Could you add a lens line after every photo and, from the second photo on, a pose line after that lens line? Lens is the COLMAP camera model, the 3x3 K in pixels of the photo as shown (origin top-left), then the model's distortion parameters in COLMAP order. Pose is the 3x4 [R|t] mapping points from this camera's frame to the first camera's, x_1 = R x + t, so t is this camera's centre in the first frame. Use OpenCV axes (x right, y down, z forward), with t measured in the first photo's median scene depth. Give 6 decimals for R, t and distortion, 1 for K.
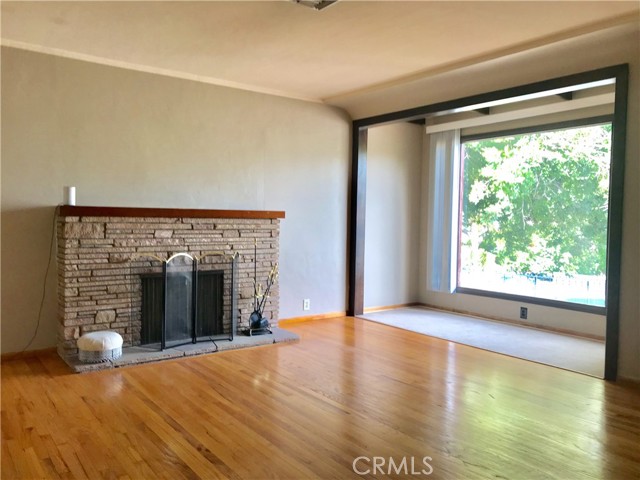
lens RADIAL K [[526.9, 0, 324.1], [0, 526.9, 242.5], [0, 0, 1]] dist [0.019560, -0.012268]
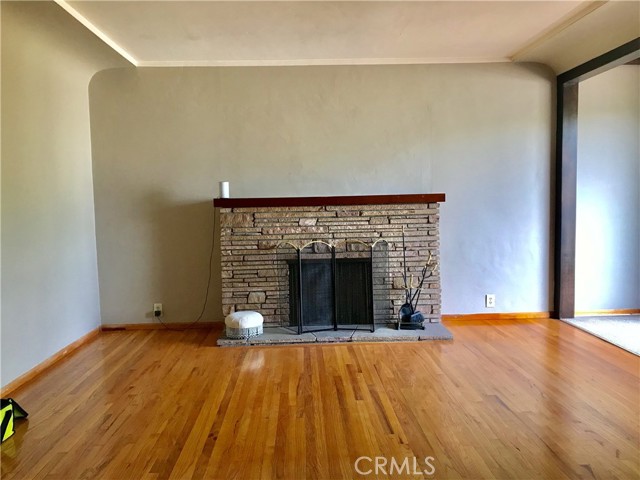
lens RADIAL K [[526.9, 0, 324.1], [0, 526.9, 242.5], [0, 0, 1]] dist [0.019560, -0.012268]
pose [[0.817374, 0.012889, -0.575963, 0.317964], [0.007891, 0.999405, 0.033563, -0.010484], [0.576053, -0.031979, 0.816787, 0.178033]]
